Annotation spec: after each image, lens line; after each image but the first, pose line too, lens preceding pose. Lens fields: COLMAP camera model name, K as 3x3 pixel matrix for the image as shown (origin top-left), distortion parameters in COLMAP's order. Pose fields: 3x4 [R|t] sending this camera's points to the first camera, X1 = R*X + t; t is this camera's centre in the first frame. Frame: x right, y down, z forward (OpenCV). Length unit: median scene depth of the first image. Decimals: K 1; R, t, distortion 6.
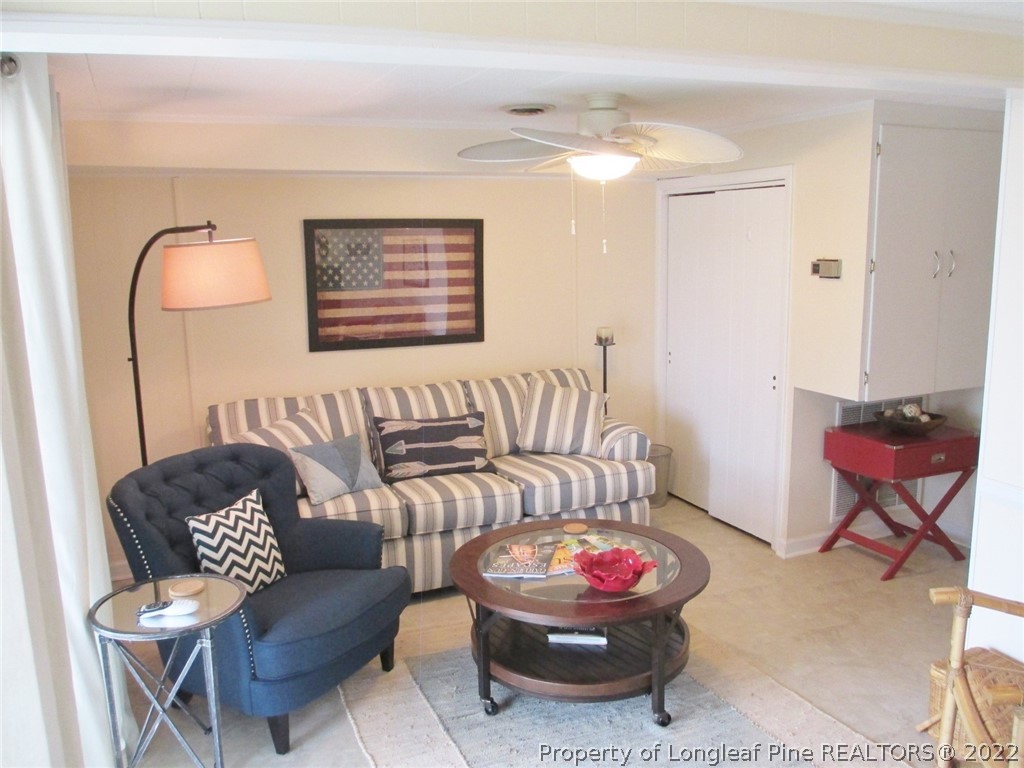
lens RADIAL K [[858.1, 0, 512.0], [0, 858.1, 384.0], [0, 0, 1]] dist [-0.062060, 0.031934]
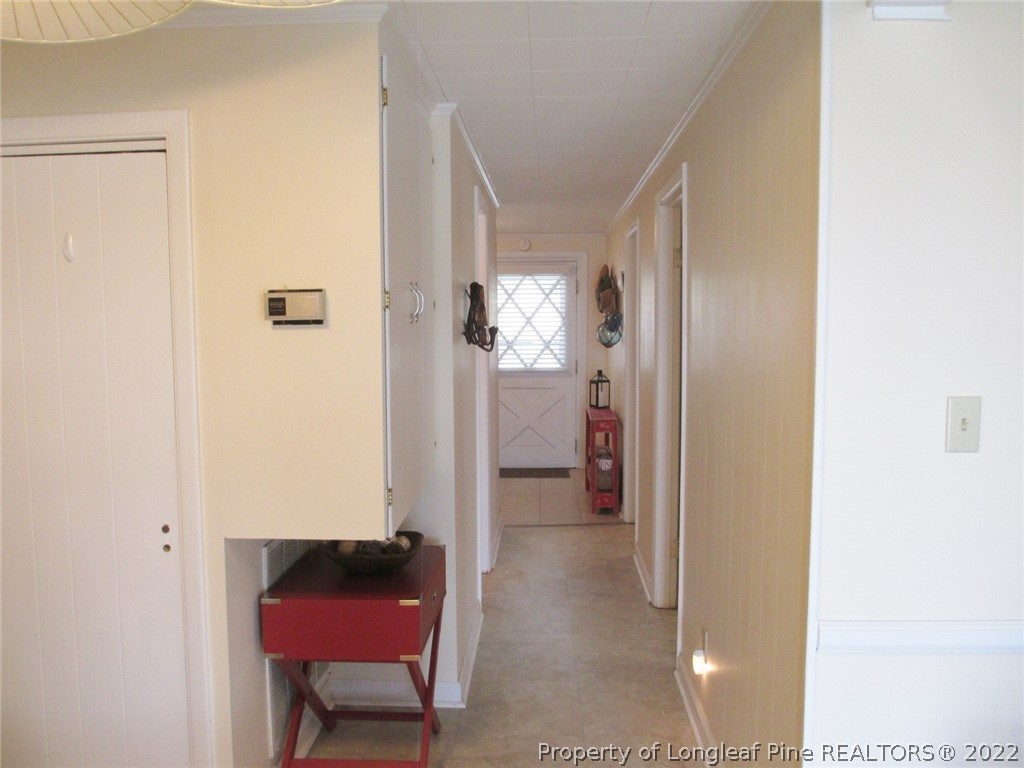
lens RADIAL K [[858.1, 0, 512.0], [0, 858.1, 384.0], [0, 0, 1]] dist [-0.062060, 0.031934]
pose [[0.425167, -0.056095, 0.903375, -0.054676], [0.158684, 0.987239, -0.013381, -0.052775], [-0.891096, 0.149040, 0.428643, 0.594227]]
